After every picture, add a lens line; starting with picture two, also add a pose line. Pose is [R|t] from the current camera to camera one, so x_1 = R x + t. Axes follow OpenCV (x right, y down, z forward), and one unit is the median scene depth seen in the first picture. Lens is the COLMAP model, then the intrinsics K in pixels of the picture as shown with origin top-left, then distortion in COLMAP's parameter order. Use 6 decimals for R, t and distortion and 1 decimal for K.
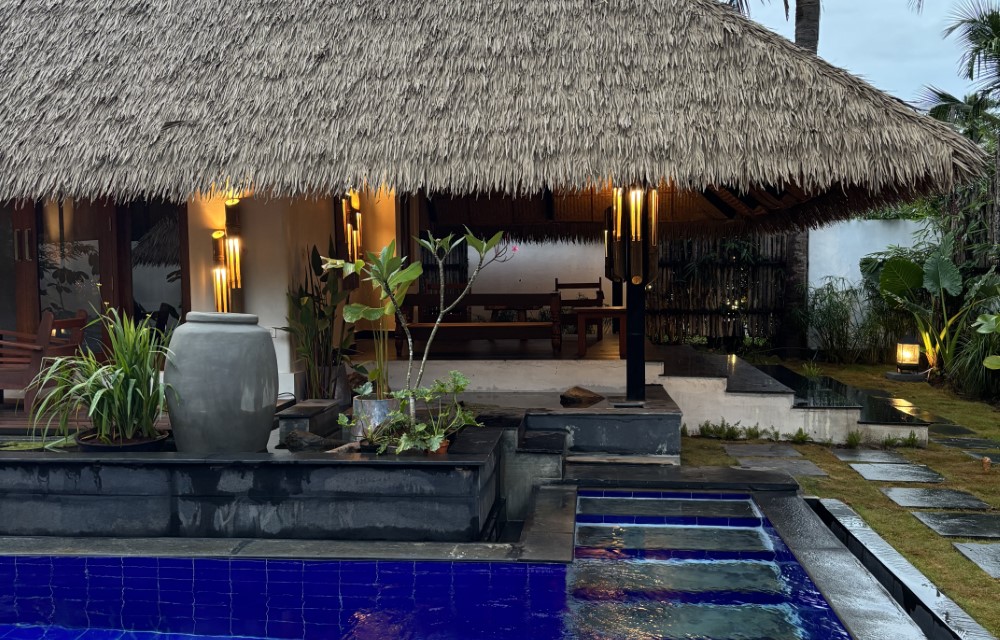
lens RADIAL K [[1004.2, 0, 500.0], [0, 1004.2, 320.0], [0, 0, 1]] dist [-0.002575, -0.018476]
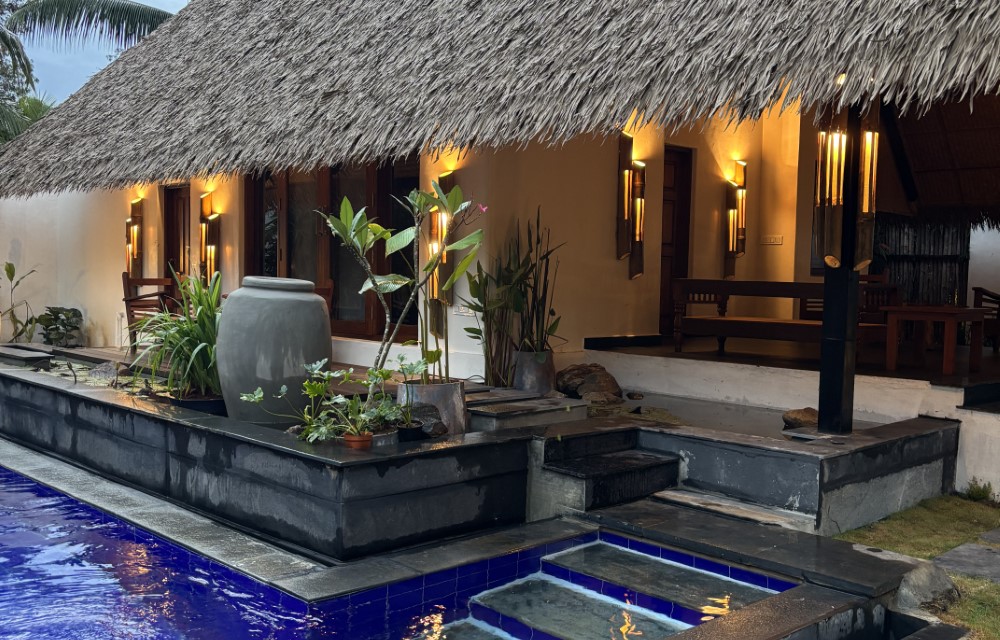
lens RADIAL K [[1004.2, 0, 500.0], [0, 1004.2, 320.0], [0, 0, 1]] dist [-0.002575, -0.018476]
pose [[0.760071, 0.058814, -0.647173, 0.502714], [-0.060041, 0.997992, 0.020181, 0.000510], [0.647061, 0.023518, 0.762076, 0.376768]]
